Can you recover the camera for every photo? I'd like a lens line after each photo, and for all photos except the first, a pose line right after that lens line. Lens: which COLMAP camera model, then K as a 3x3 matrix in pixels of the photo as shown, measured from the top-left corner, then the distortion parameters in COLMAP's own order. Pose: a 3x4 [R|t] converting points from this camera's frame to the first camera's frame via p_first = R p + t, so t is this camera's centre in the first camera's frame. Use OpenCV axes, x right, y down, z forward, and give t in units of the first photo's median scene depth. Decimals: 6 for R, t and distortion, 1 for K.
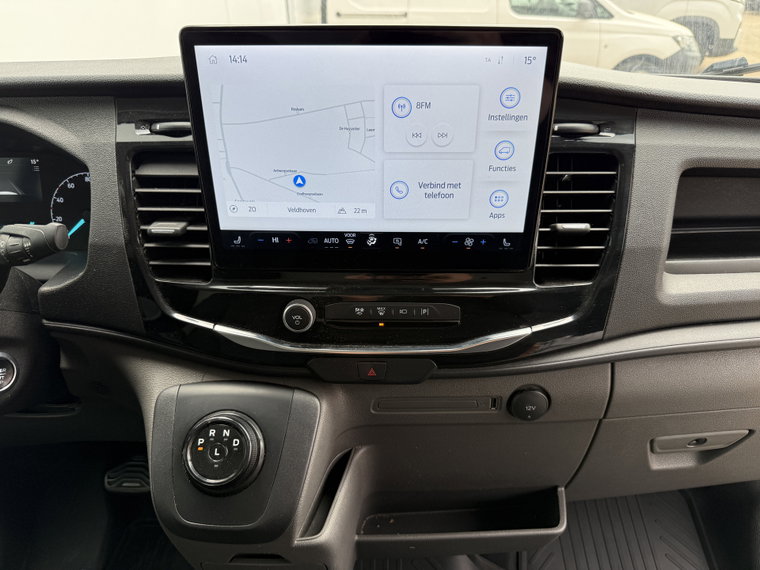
lens RADIAL K [[539.7, 0, 377.8], [0, 539.7, 292.5], [0, 0, 1]] dist [0.016271, -0.046599]
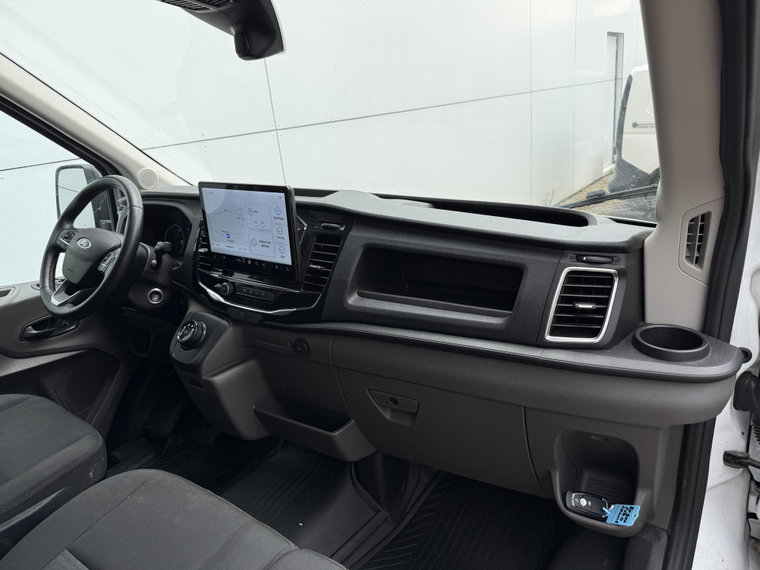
lens RADIAL K [[539.7, 0, 384.4], [0, 539.7, 289.8], [0, 0, 1]] dist [0.016271, -0.046599]
pose [[0.825272, 0.140520, -0.546974, 1.888243], [-0.217682, 0.972857, -0.078507, 0.089599], [0.521096, 0.183856, 0.833460, -0.730898]]
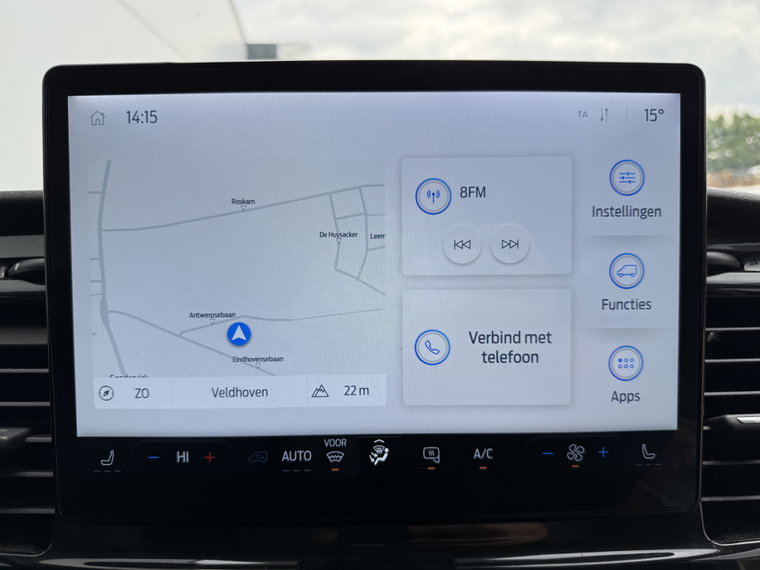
lens RADIAL K [[539.7, 0, 382.2], [0, 539.7, 283.4], [0, 0, 1]] dist [0.016271, -0.046599]
pose [[0.999193, -0.004916, 0.039862, -0.027306], [0.021787, 0.900112, -0.435113, -0.021531], [-0.033741, 0.435630, 0.899493, 0.488521]]
